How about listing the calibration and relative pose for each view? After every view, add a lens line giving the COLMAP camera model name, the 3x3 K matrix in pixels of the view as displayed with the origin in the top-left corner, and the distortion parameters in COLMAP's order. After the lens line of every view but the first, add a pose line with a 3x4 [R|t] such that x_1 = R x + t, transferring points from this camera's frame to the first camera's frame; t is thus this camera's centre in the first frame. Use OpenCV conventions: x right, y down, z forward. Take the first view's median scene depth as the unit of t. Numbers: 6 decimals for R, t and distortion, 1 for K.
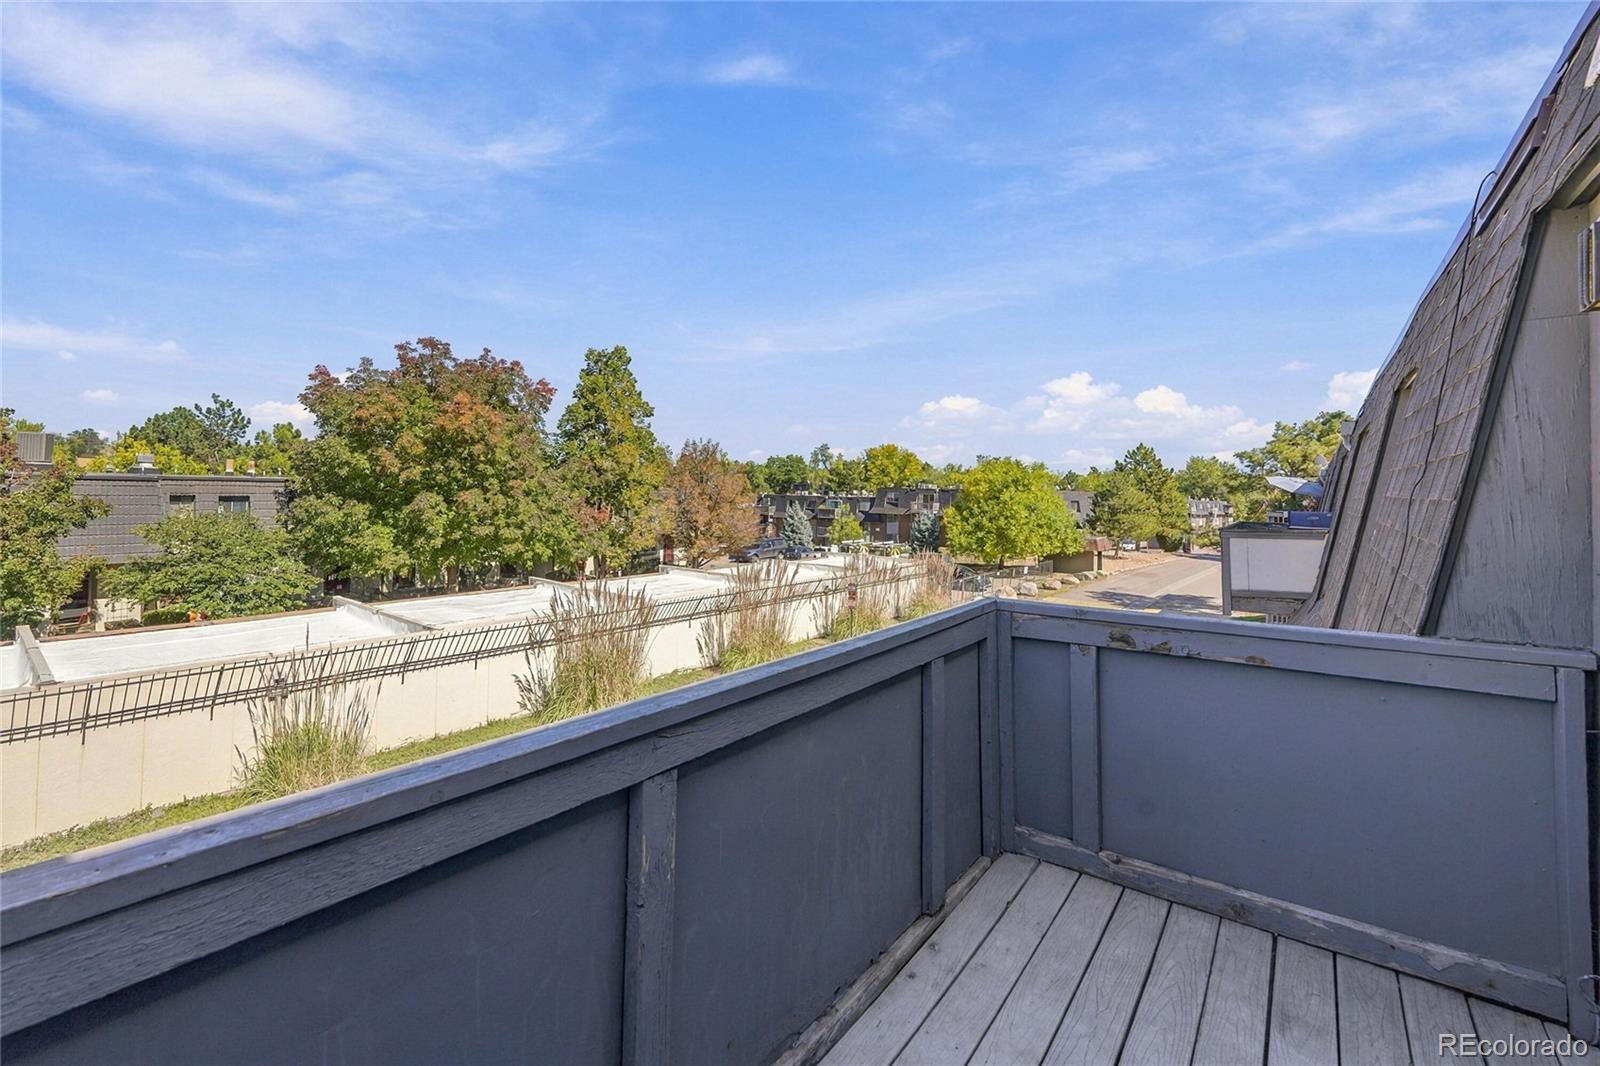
lens RADIAL K [[684.2, 0, 798.2], [0, 684.2, 476.4], [0, 0, 1]] dist [-0.000681, -0.000040]
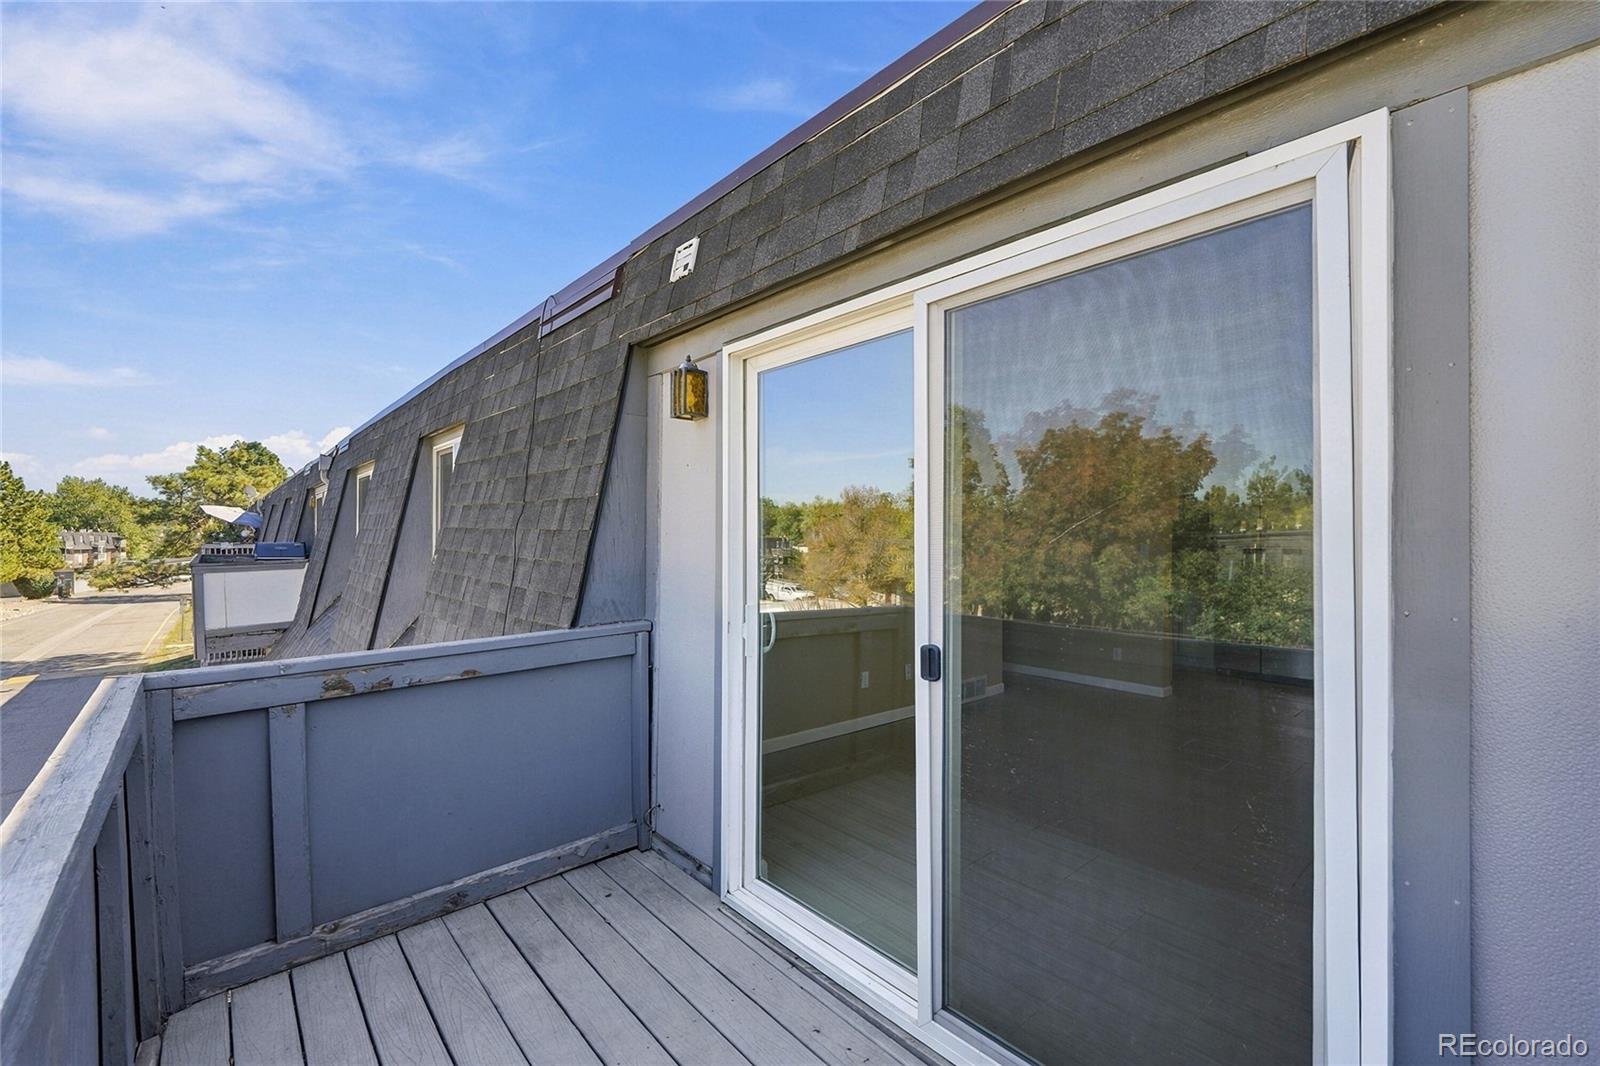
lens RADIAL K [[668.2, 0, 800.0], [0, 668.2, 533.0], [0, 0, 1]] dist [-0.000060, -0.000016]
pose [[0.204157, -0.012044, 0.978864, -0.264119], [-0.026315, 0.999495, 0.017786, 0.002538], [-0.978584, -0.029390, 0.203737, 0.218104]]
